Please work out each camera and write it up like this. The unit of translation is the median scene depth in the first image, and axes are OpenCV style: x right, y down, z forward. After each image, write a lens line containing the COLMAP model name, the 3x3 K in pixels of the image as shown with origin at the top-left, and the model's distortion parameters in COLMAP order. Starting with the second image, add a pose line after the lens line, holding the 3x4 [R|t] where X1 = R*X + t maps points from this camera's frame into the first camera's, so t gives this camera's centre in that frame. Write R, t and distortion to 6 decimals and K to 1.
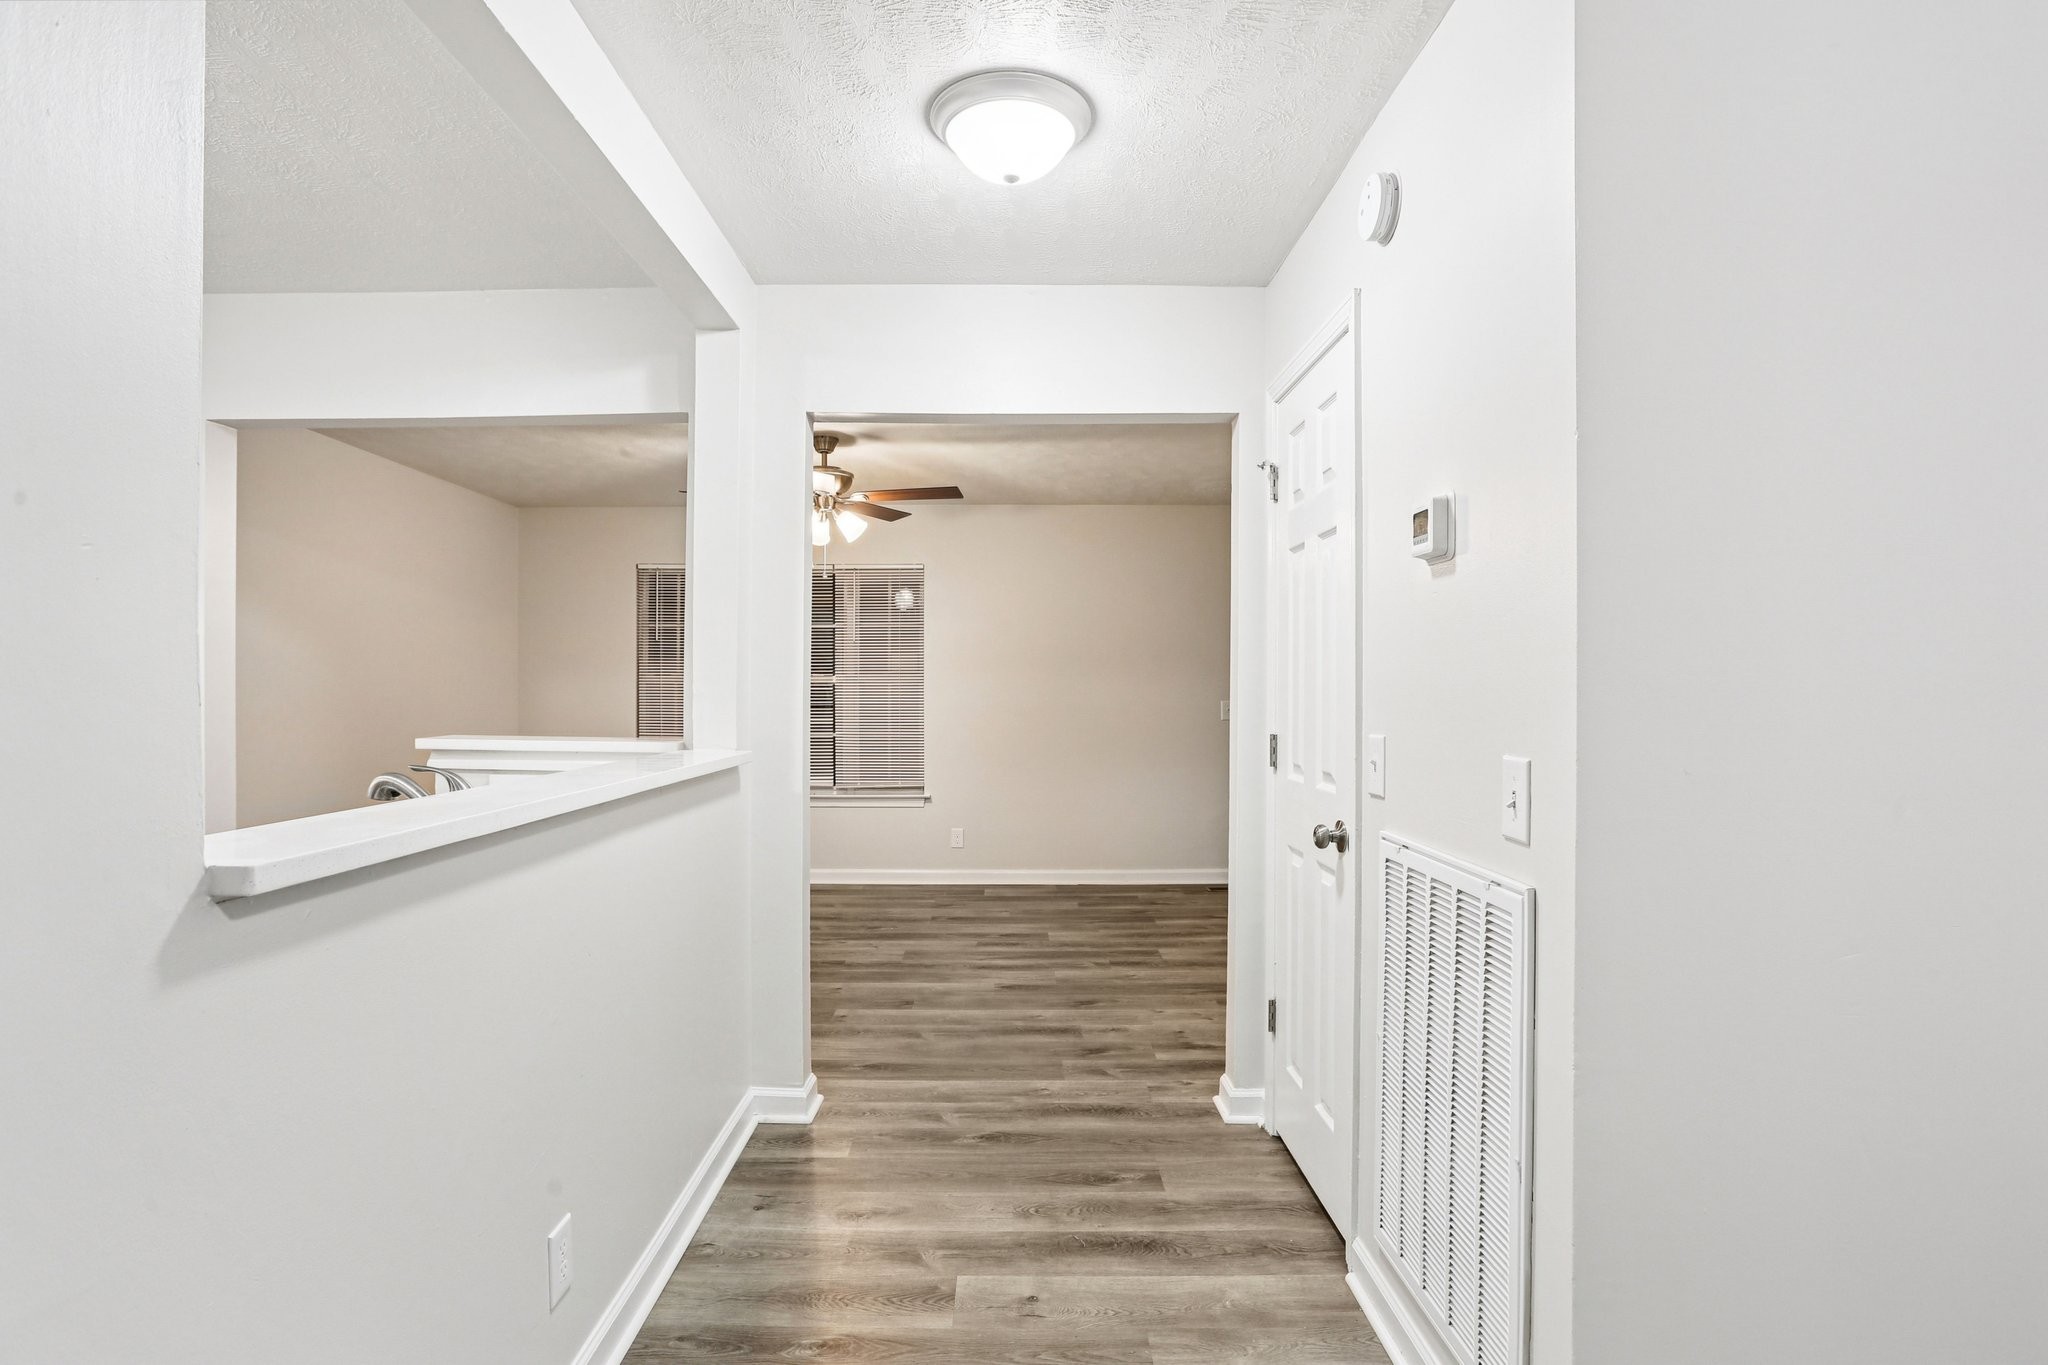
lens RADIAL K [[998.2, 0, 1017.4], [0, 998.2, 701.6], [0, 0, 1]] dist [-0.068016, 0.026440]
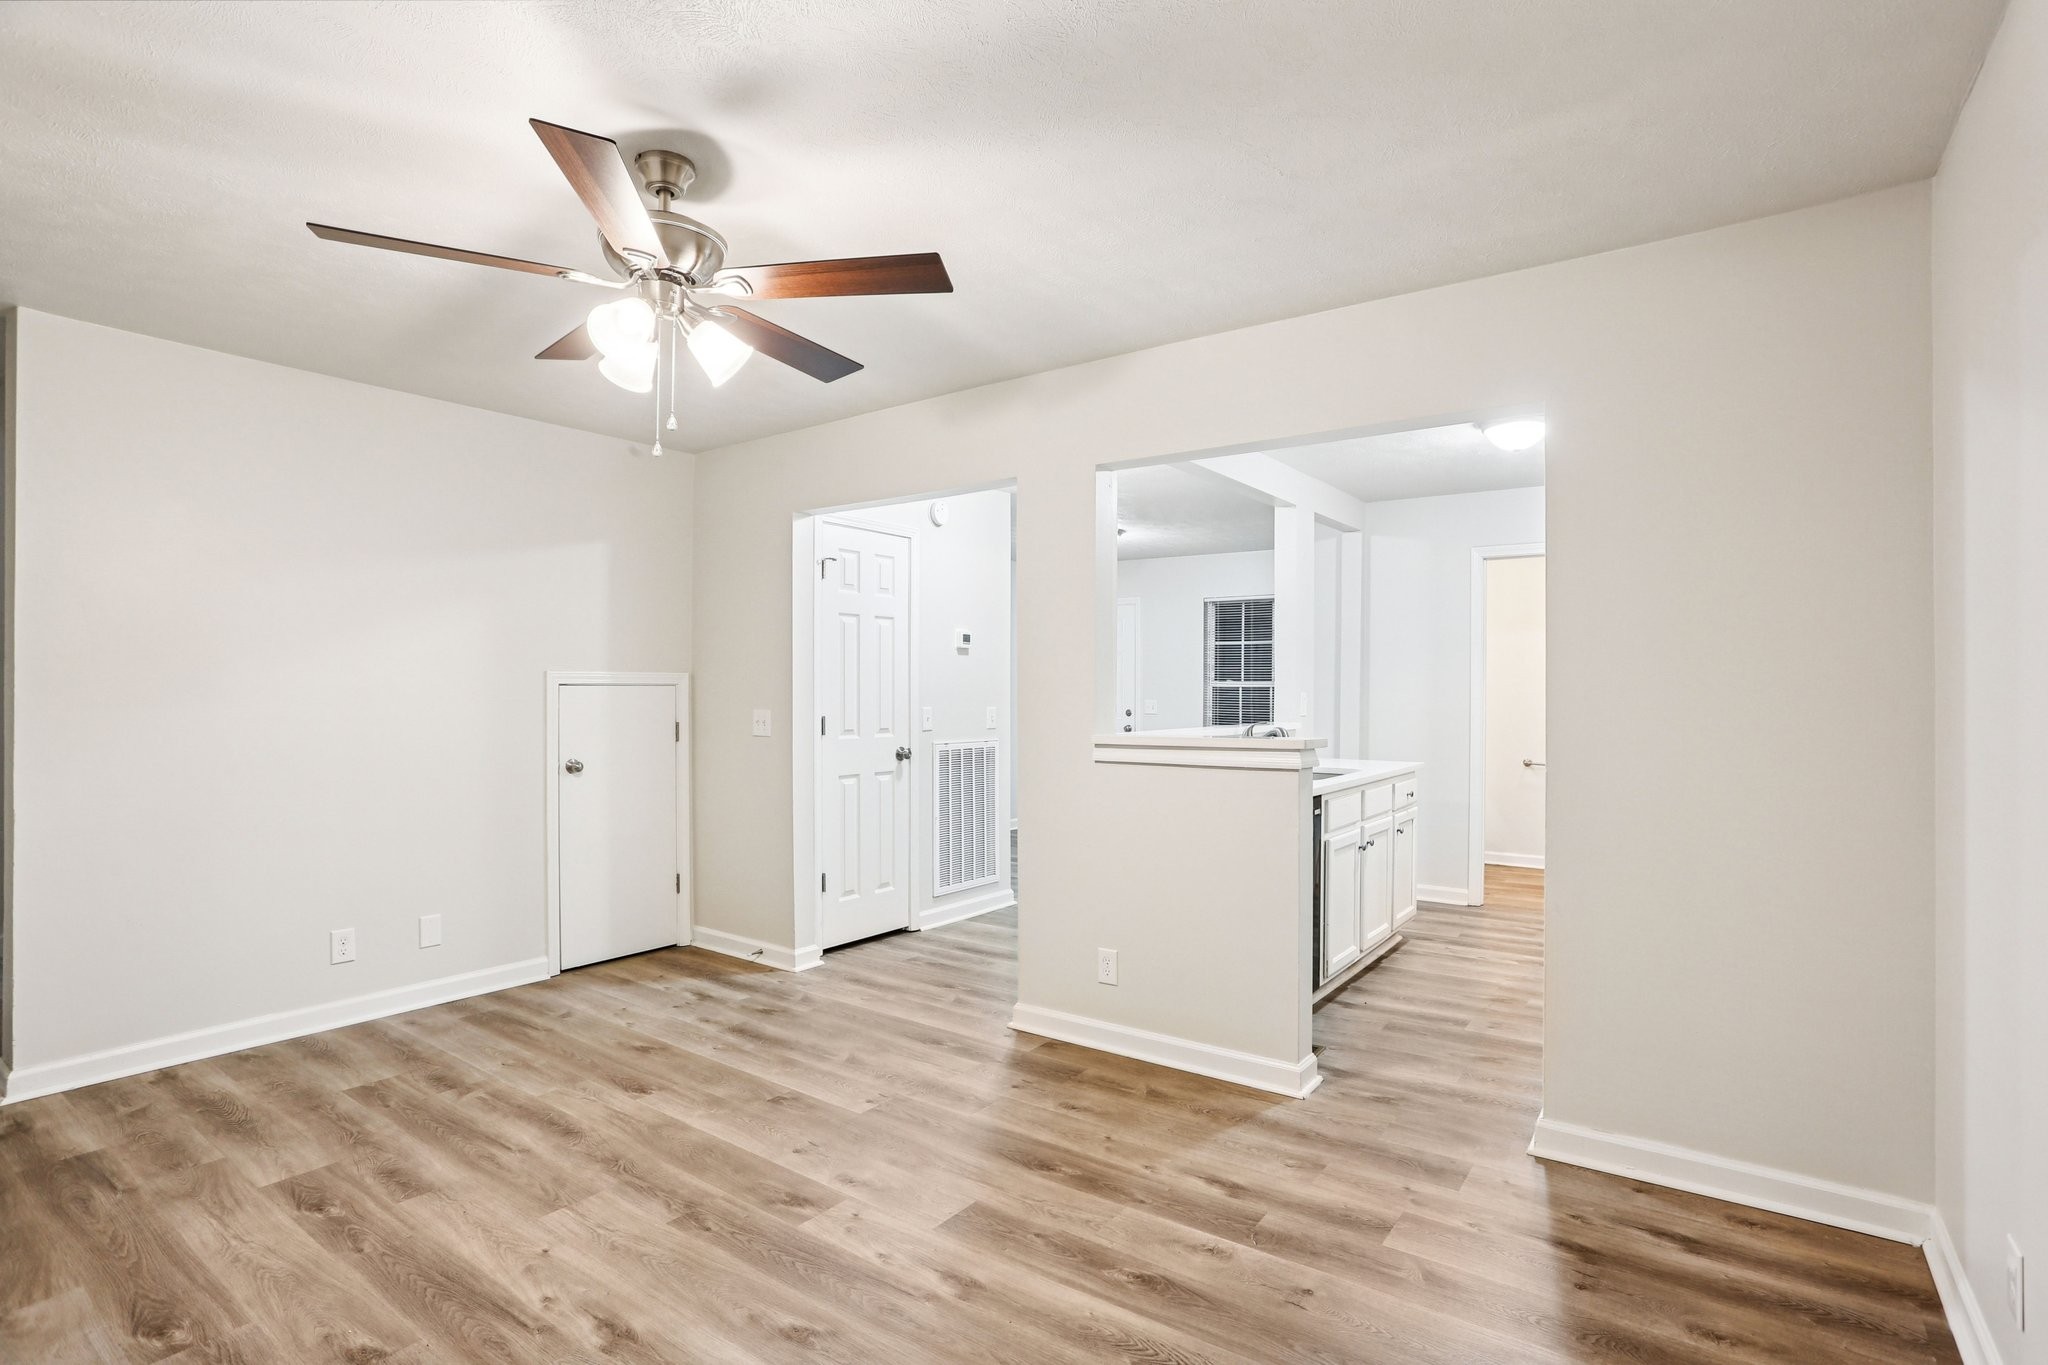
lens RADIAL K [[998.2, 0, 1039.6], [0, 998.2, 690.1], [0, 0, 1]] dist [-0.068016, 0.026440]
pose [[-0.810324, -0.003842, 0.585970, -0.867673], [0.002826, 0.999941, 0.010464, -0.025339], [-0.585976, 0.010135, -0.810265, 1.801843]]
